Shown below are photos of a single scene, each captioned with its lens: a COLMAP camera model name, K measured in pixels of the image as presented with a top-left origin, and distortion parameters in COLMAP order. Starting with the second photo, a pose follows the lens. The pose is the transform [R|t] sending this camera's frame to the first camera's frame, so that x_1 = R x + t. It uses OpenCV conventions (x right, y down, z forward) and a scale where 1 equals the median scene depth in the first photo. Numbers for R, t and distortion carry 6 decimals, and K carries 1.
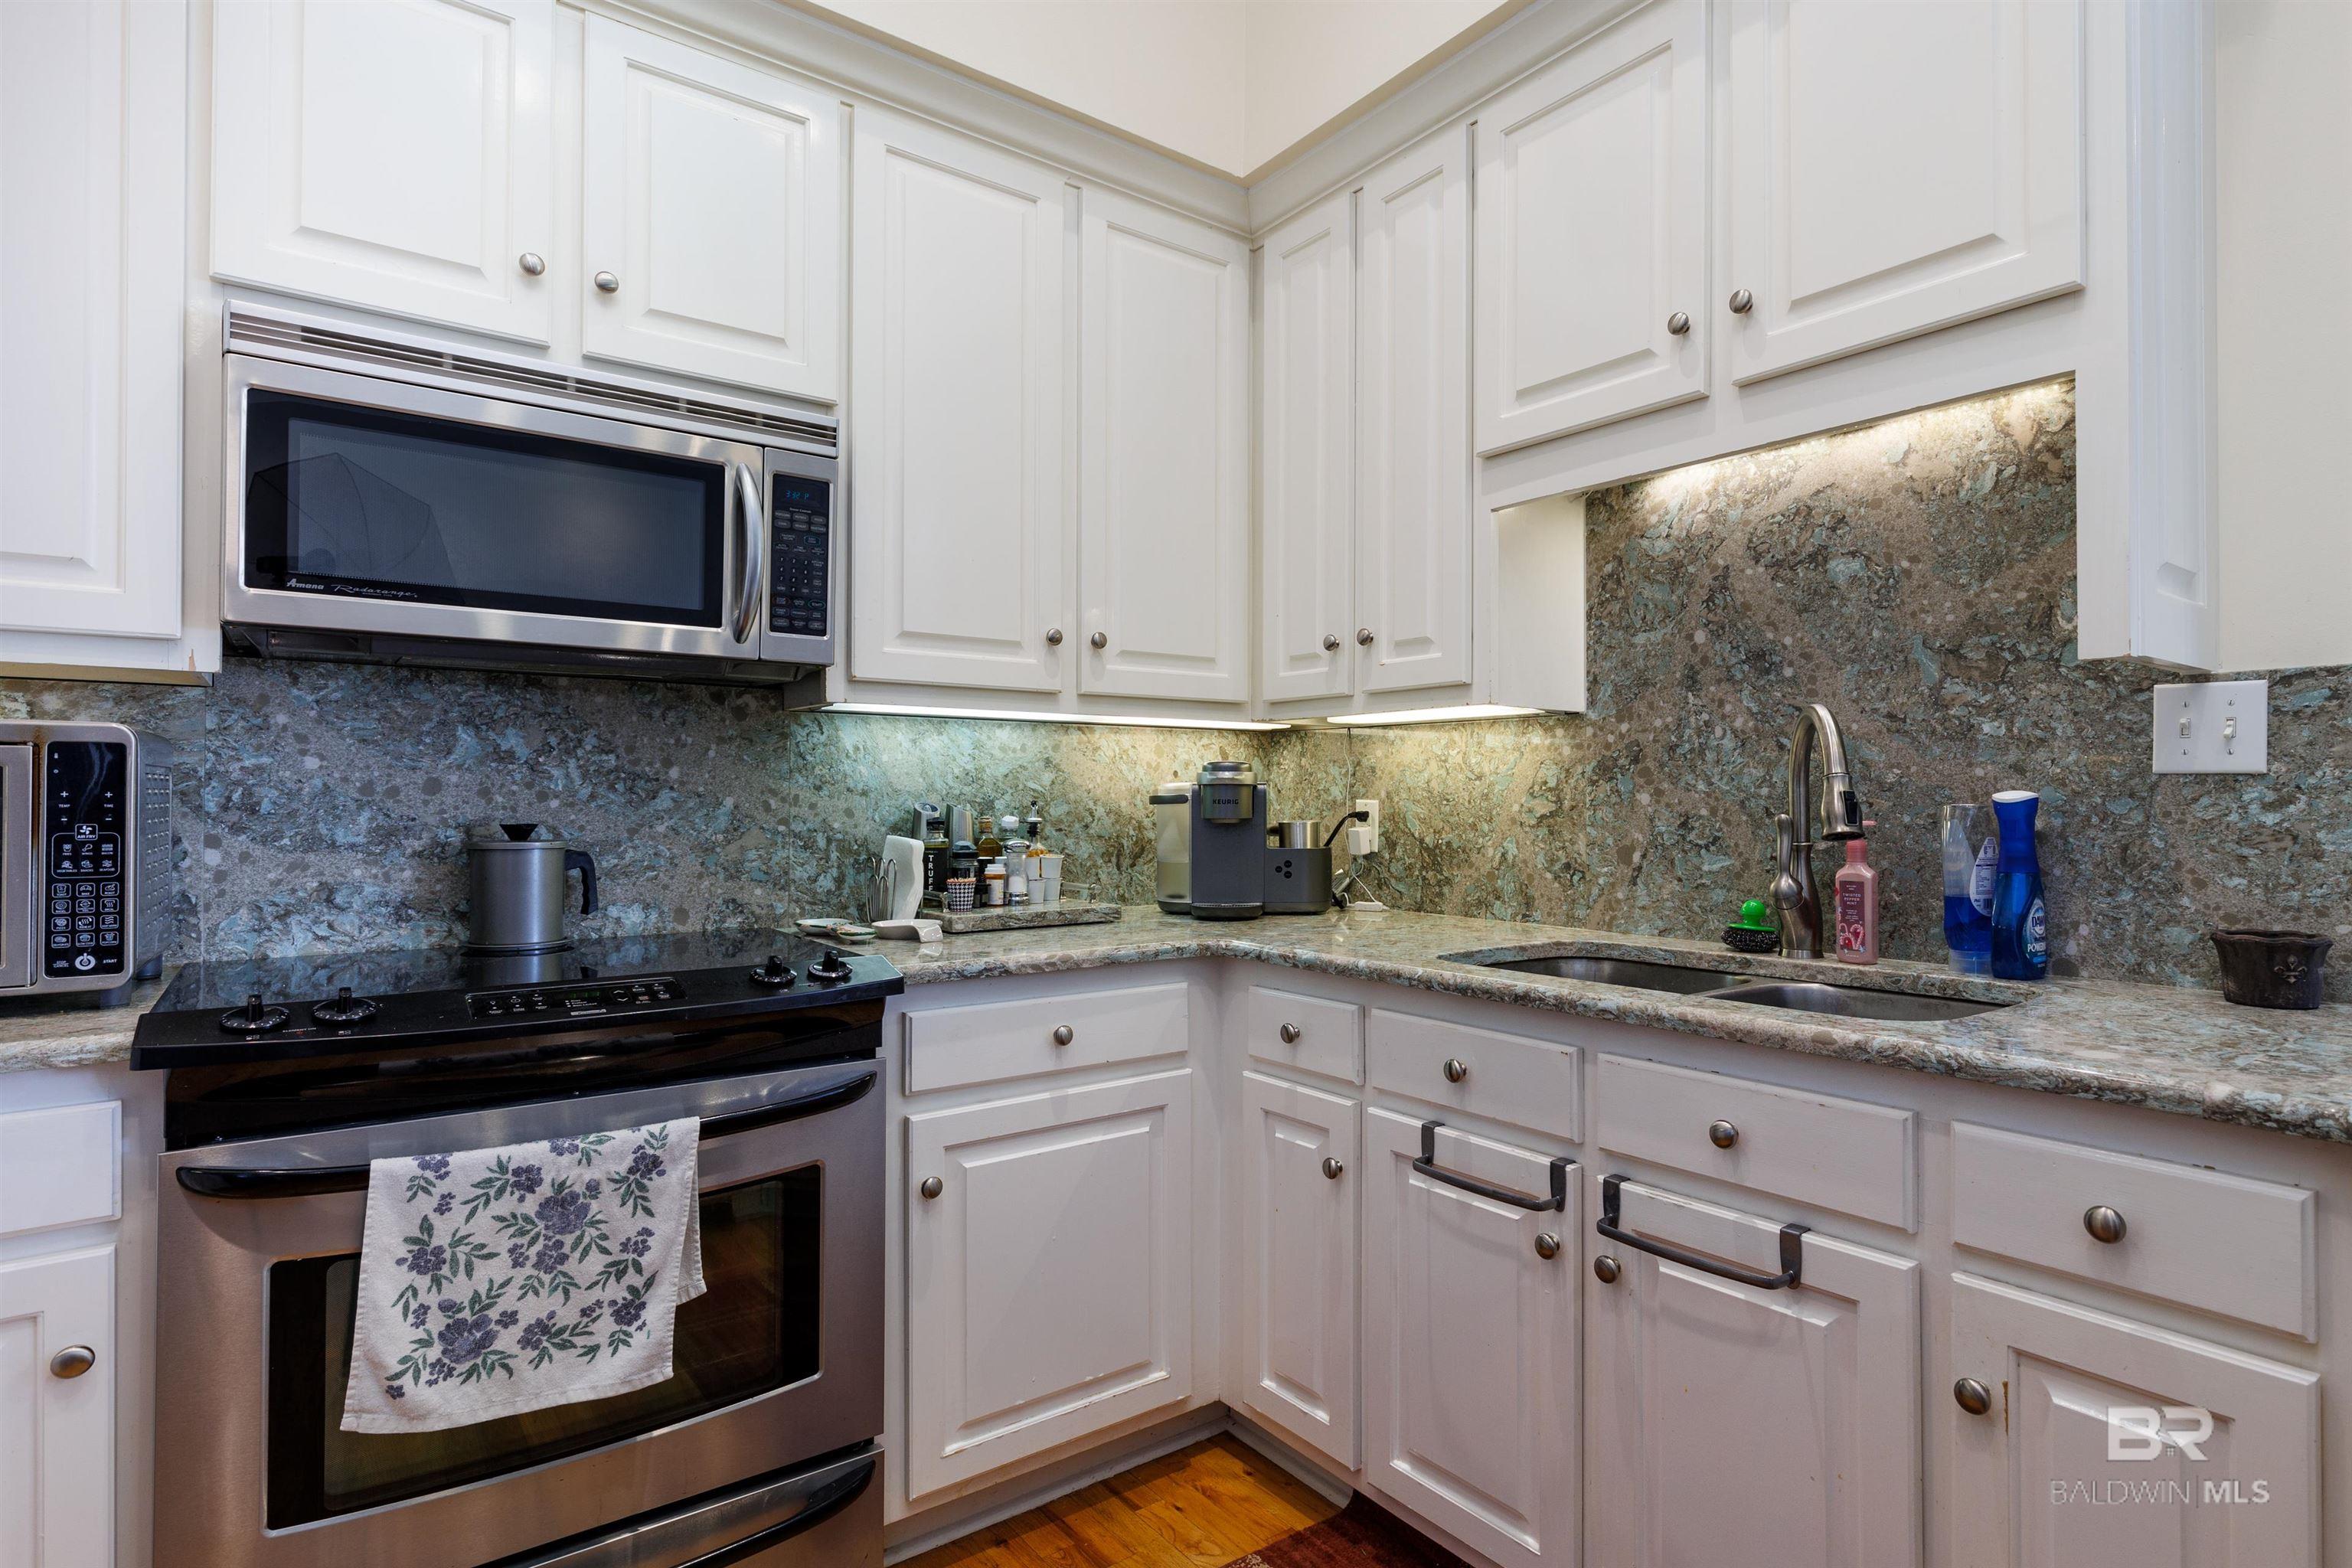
lens RADIAL K [[1209.9, 0, 1269.6], [0, 1209.9, 789.1], [0, 0, 1]] dist [-0.000018, -0.000115]
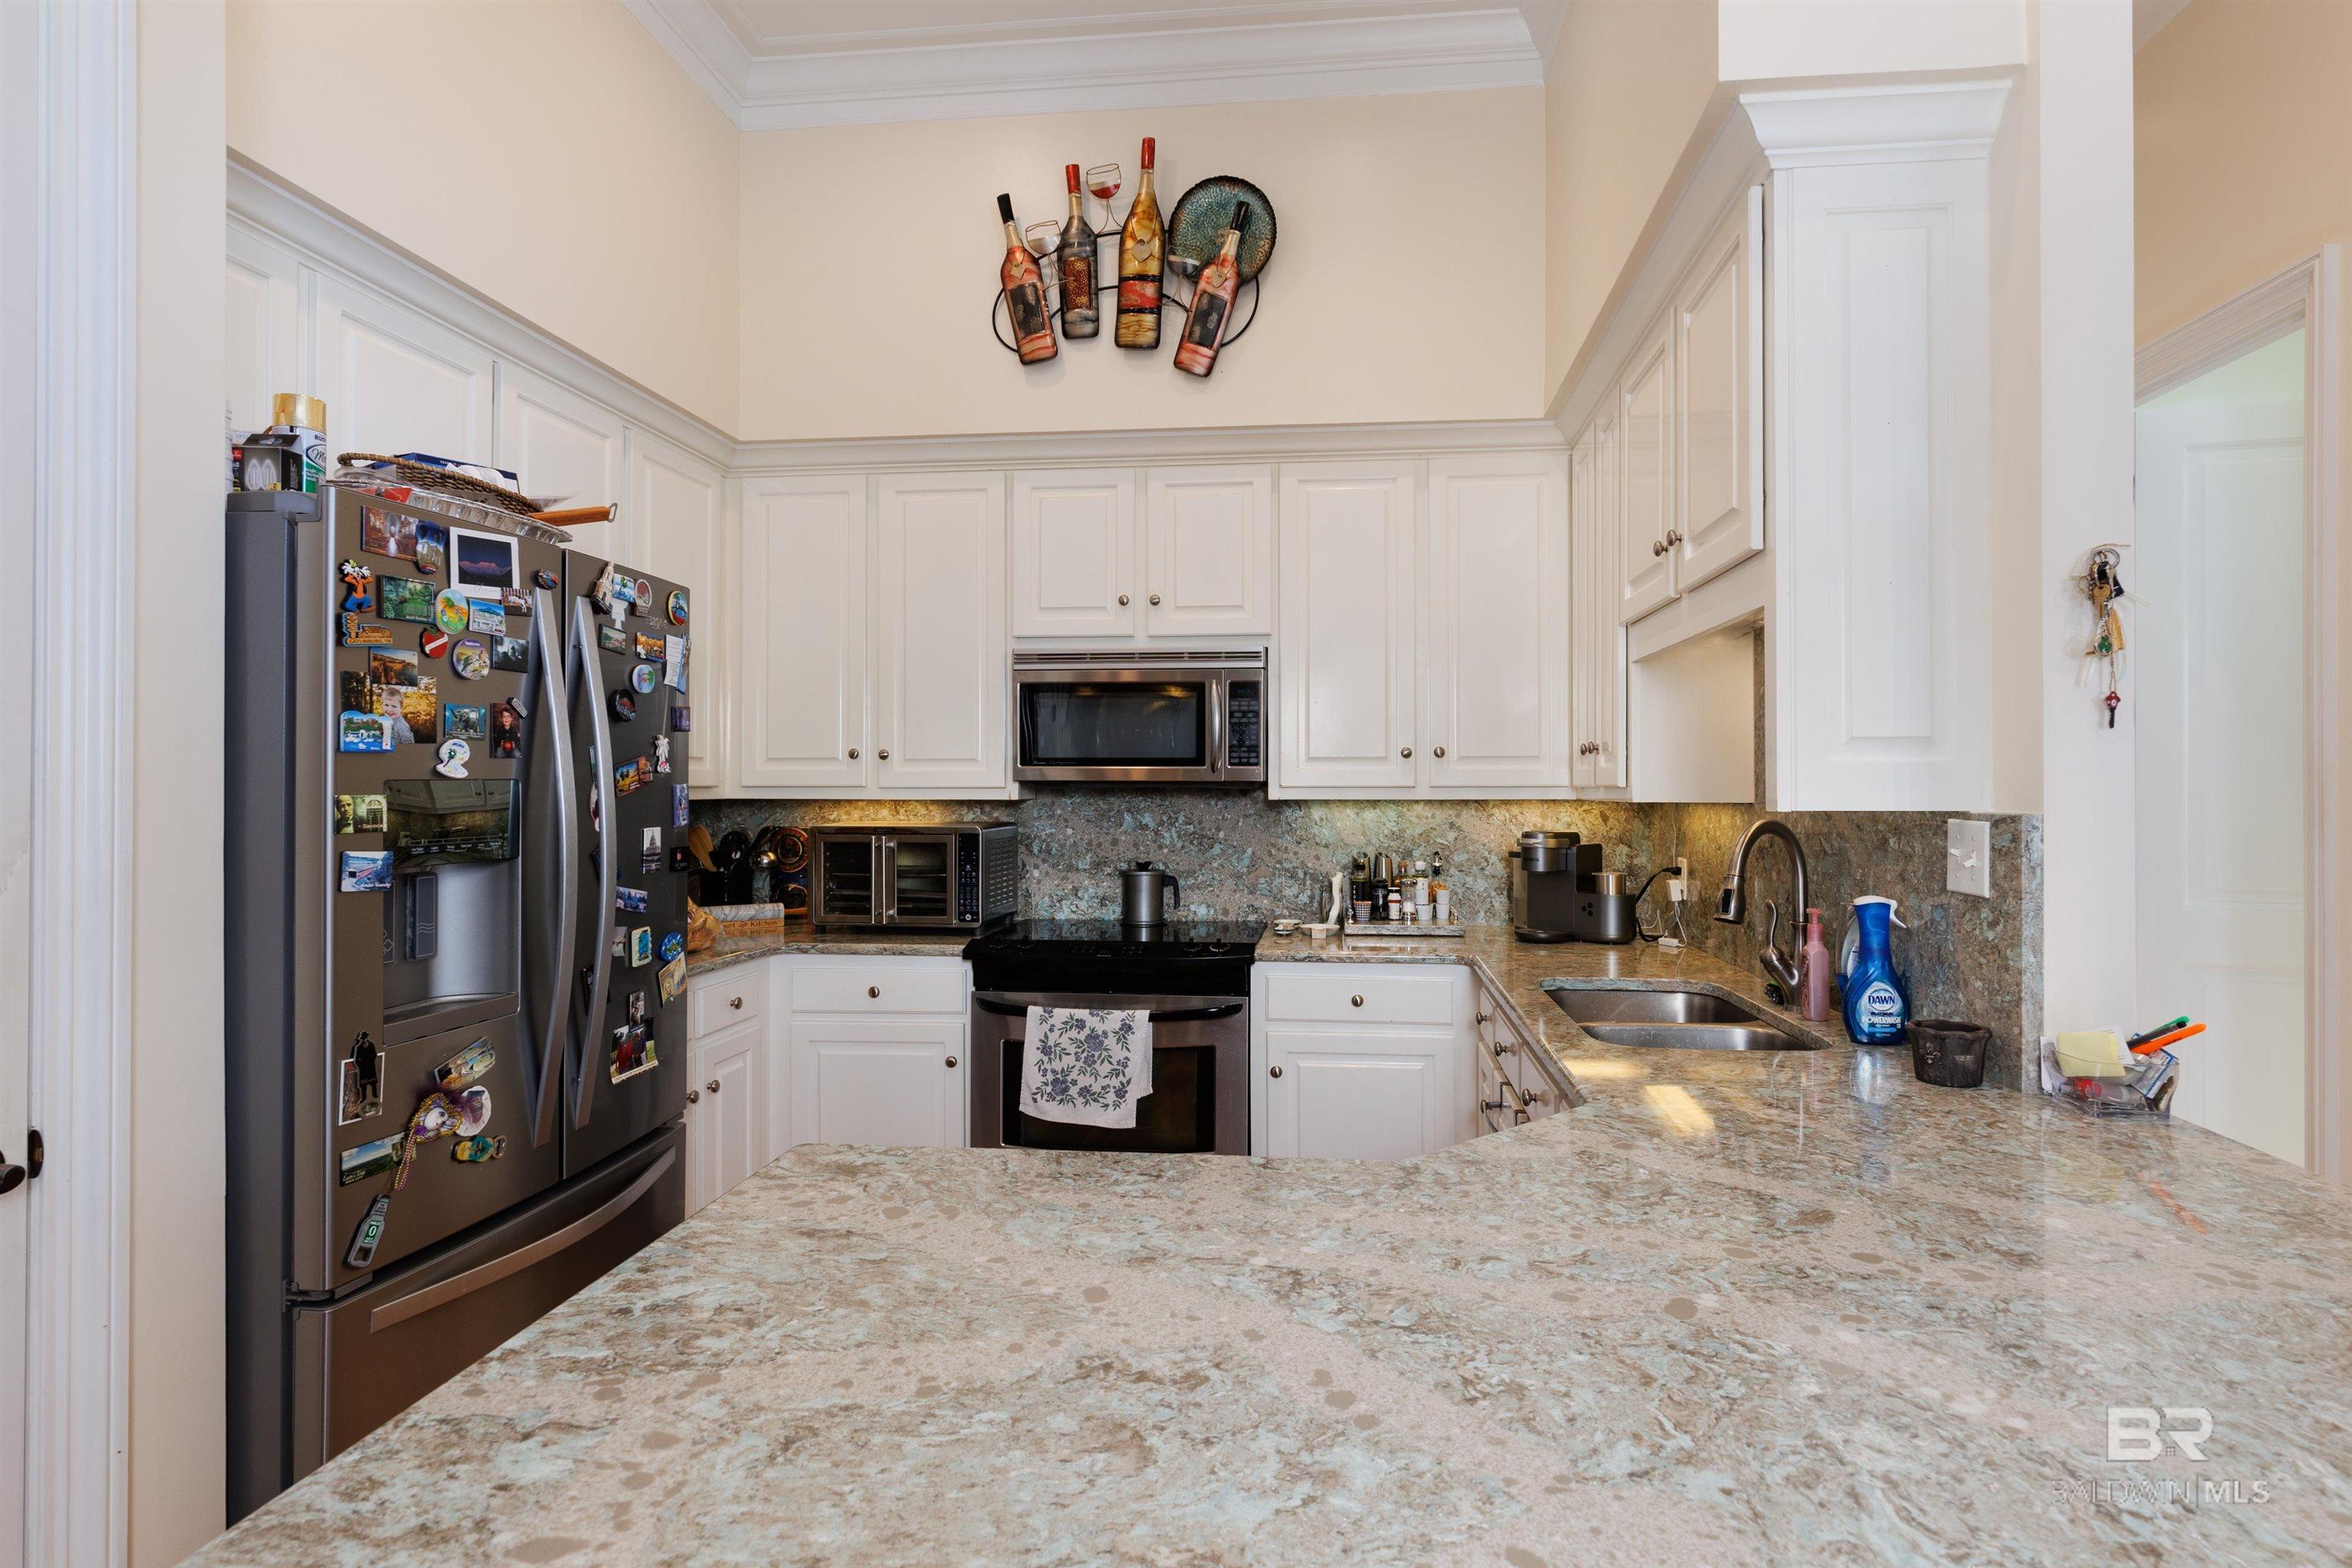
lens RADIAL K [[1179.9, 0, 1243.4], [0, 1179.9, 777.0], [0, 0, 1]] dist [-0.001660, -0.000424]
pose [[0.724291, -0.004717, -0.689478, 0.907568], [0.003718, 0.999989, -0.002936, -0.112518], [0.689484, -0.000437, 0.724300, -0.330159]]
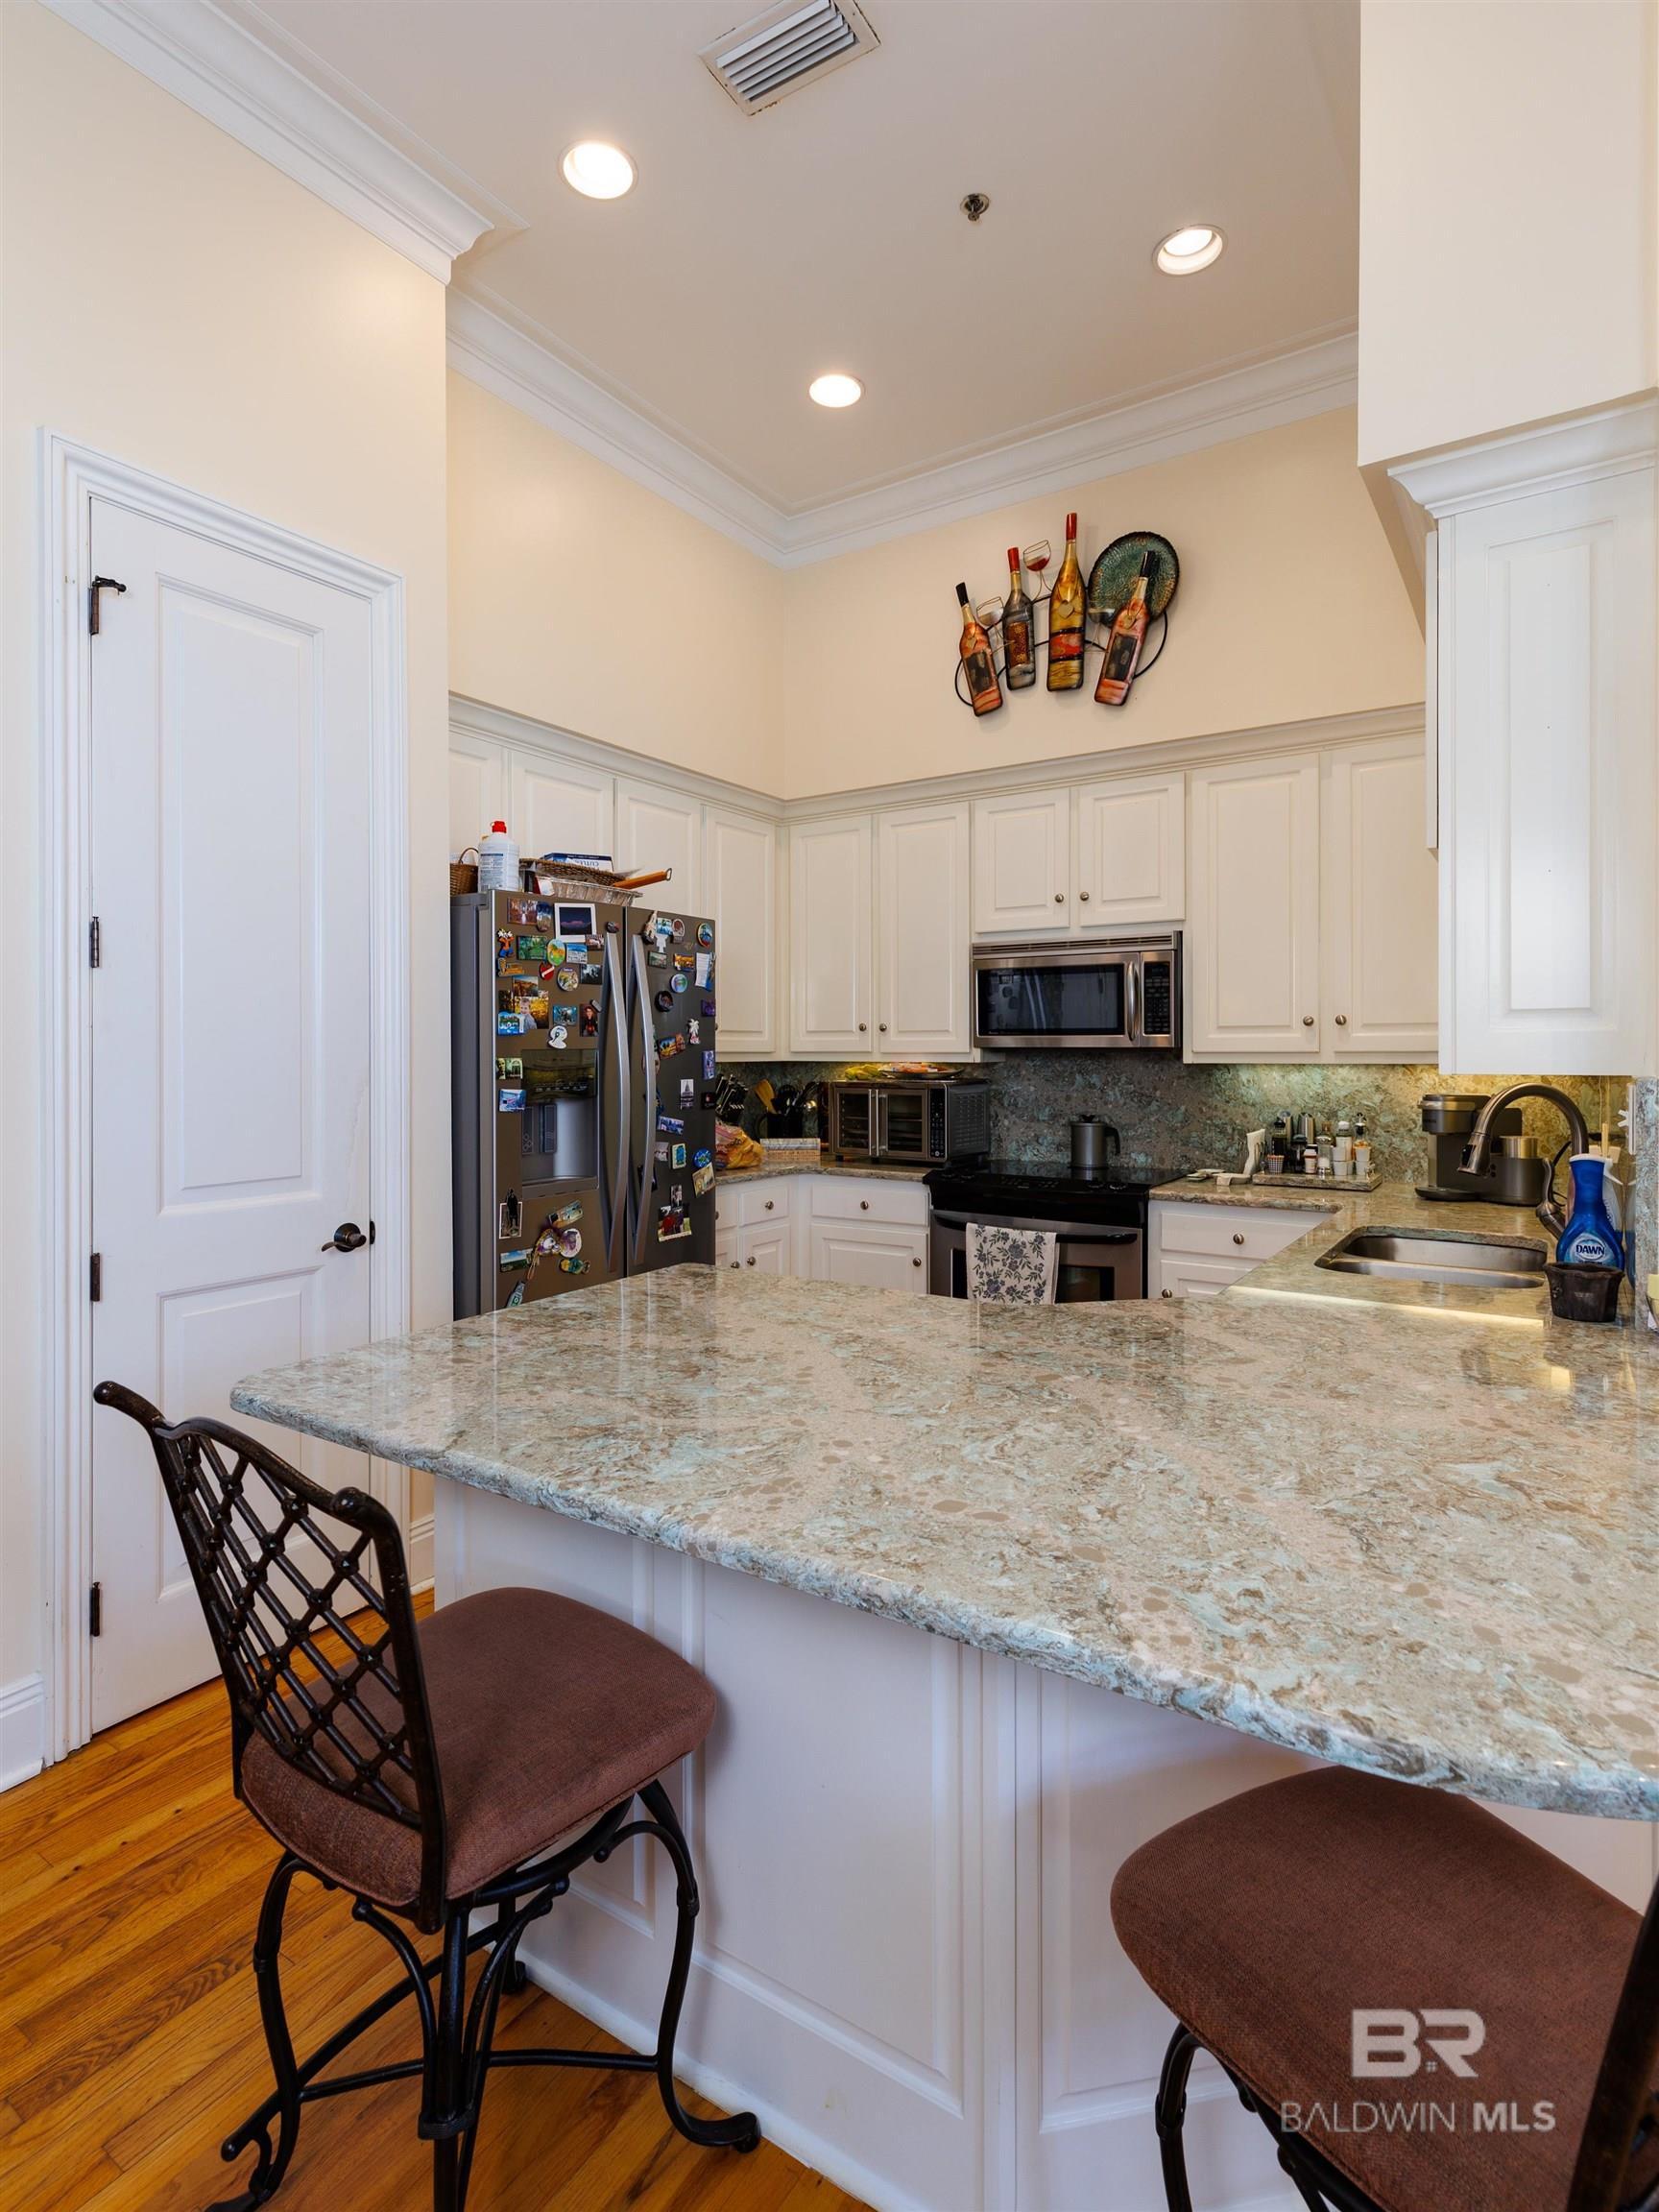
lens RADIAL K [[1134.0, 0, 821.4], [0, 1134.0, 1052.5], [0, 0, 1]] dist [0.017163, -0.000285]
pose [[0.310448, 0.002018, -0.950588, 1.437793], [0.007268, 0.999963, 0.004496, -0.115801], [0.950563, -0.008305, 0.310422, -0.217023]]
